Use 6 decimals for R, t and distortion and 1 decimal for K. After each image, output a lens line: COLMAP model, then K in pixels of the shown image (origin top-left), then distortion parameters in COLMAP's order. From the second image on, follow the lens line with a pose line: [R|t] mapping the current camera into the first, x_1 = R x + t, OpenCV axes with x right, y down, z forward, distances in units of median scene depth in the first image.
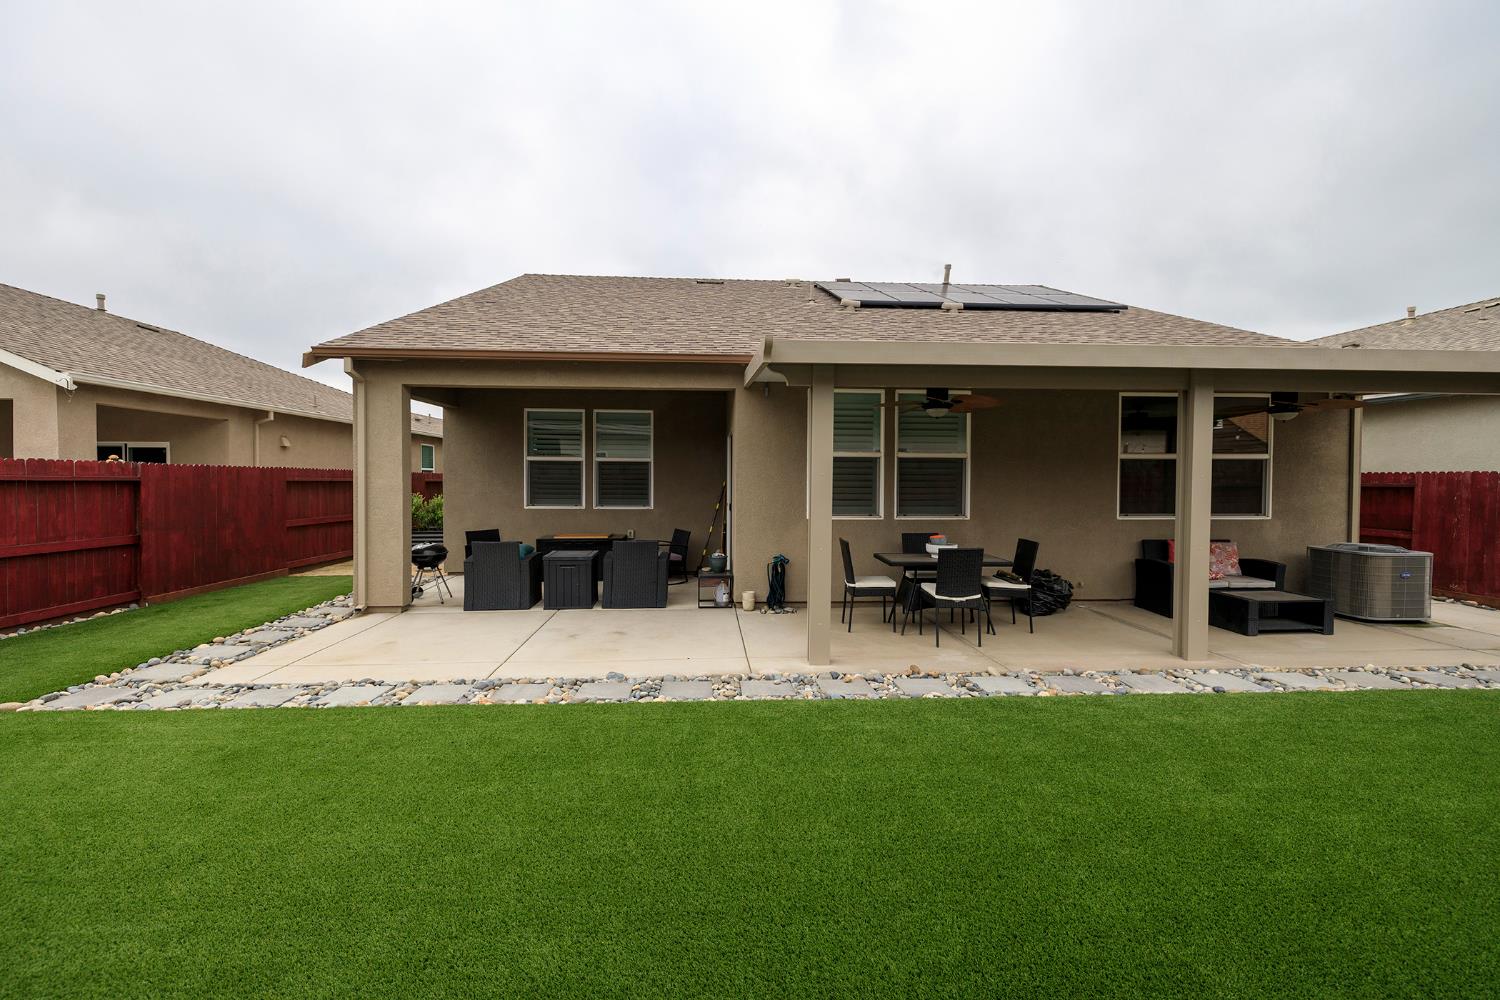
lens RADIAL K [[595.6, 0, 724.5], [0, 595.6, 540.6], [0, 0, 1]] dist [0.001803, -0.000048]
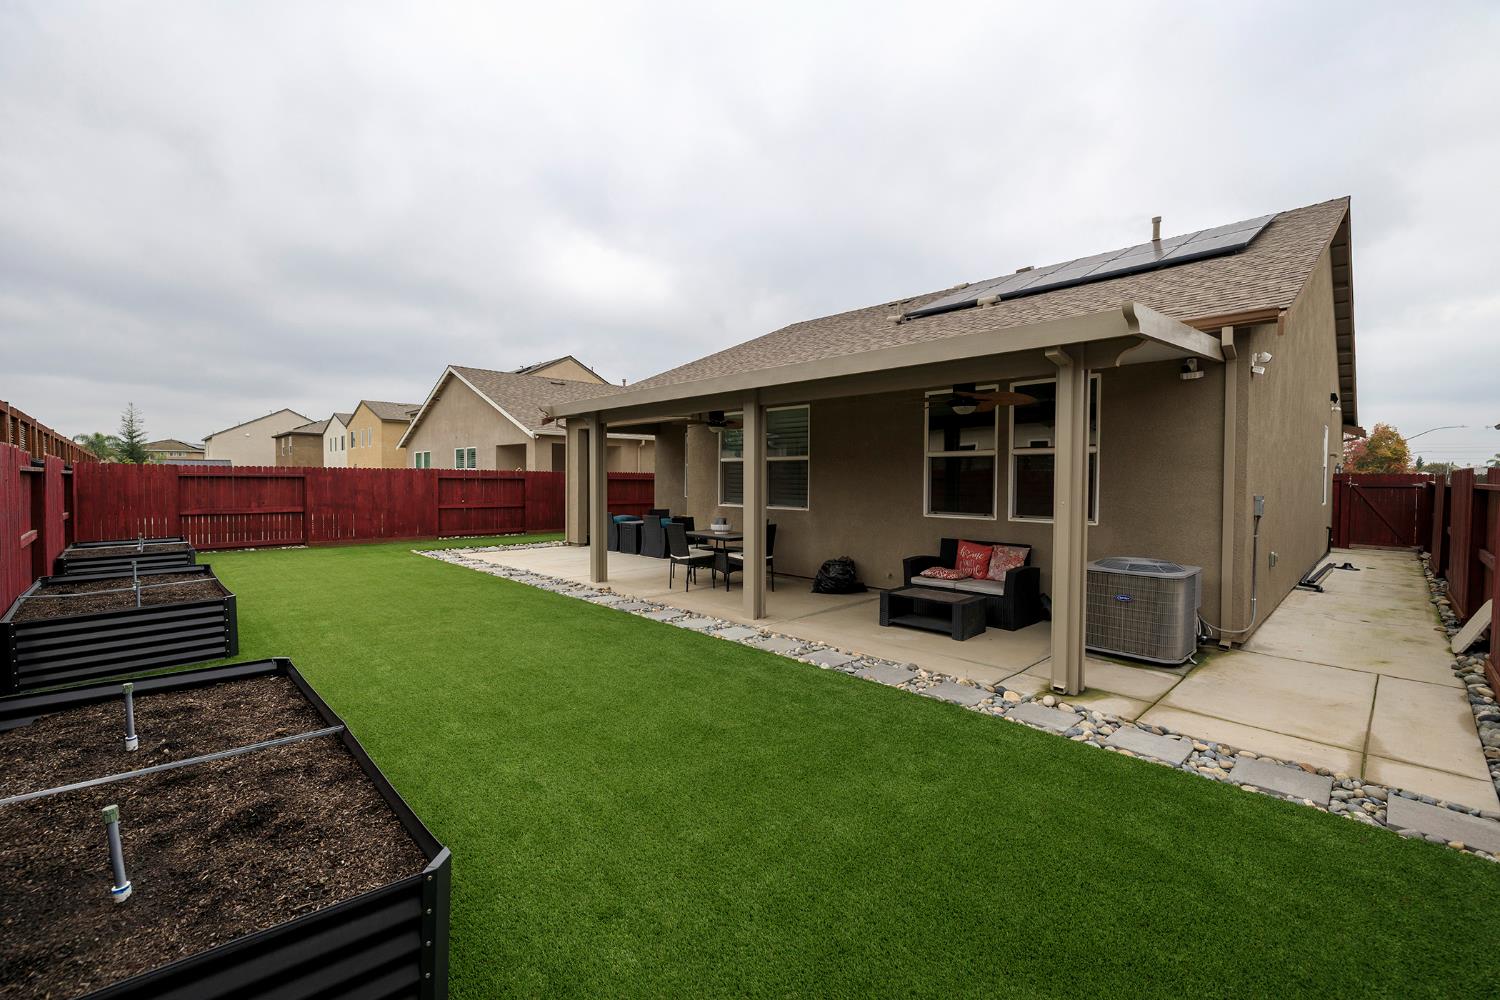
lens RADIAL K [[628.1, 0, 743.0], [0, 628.1, 492.0], [0, 0, 1]] dist [0.000289, -0.000694]
pose [[0.654691, 0.015203, -0.755744, 1.159259], [-0.078101, 0.995807, -0.047625, -0.001370], [0.751851, 0.090204, 0.653134, 0.068867]]
